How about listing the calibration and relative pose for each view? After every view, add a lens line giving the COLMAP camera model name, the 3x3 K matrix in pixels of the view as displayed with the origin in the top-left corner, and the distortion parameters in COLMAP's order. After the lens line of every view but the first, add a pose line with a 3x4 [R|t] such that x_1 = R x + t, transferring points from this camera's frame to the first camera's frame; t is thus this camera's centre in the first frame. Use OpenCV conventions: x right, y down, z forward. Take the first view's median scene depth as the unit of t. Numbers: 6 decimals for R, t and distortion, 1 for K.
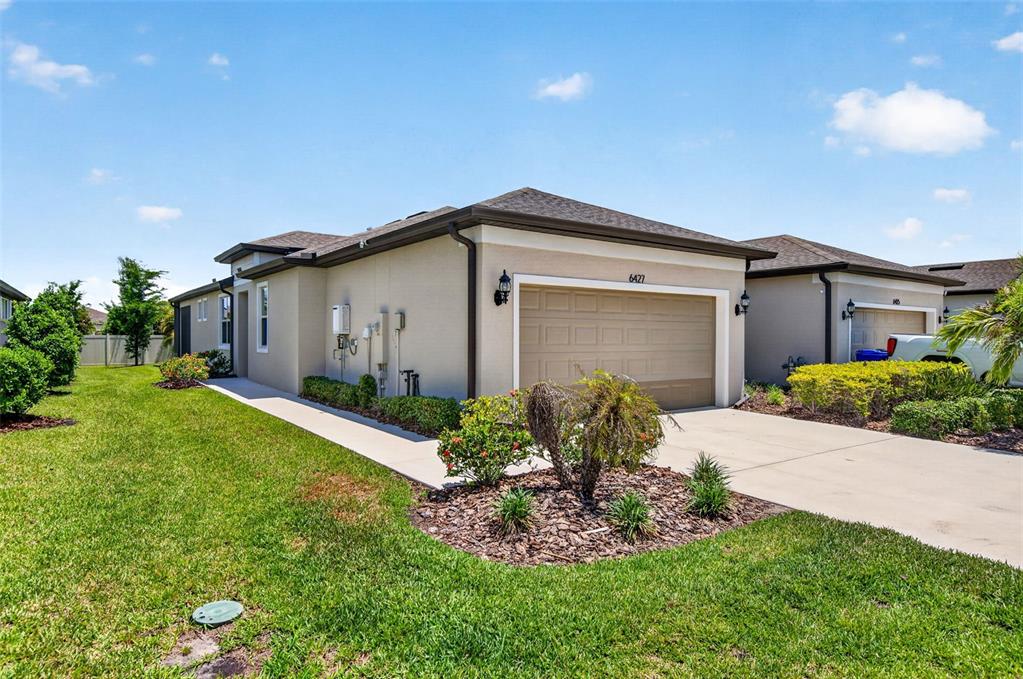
lens RADIAL K [[577.9, 0, 511.5], [0, 577.9, 339.5], [0, 0, 1]] dist [0.002629, 0.000159]
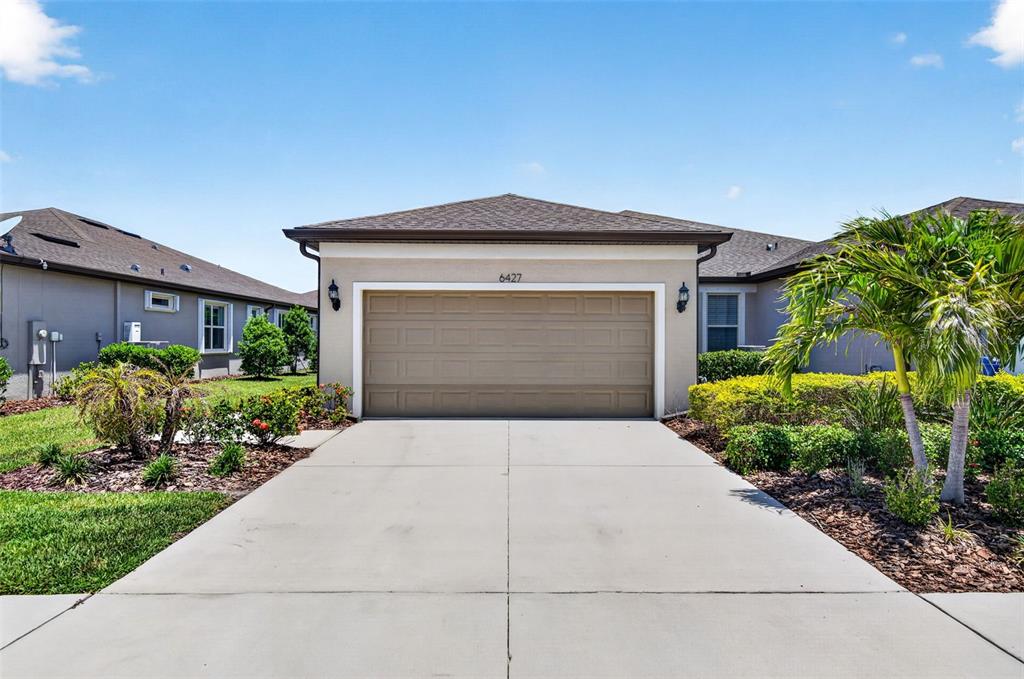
lens RADIAL K [[429.5, 0, 512.0], [0, 429.5, 339.5], [0, 0, 1]] dist [-0.000755, -0.000071]
pose [[0.828775, -0.002422, -0.559577, 0.623168], [-0.003469, 0.999949, -0.009466, 0.005956], [0.559572, 0.009787, 0.828724, 0.396298]]
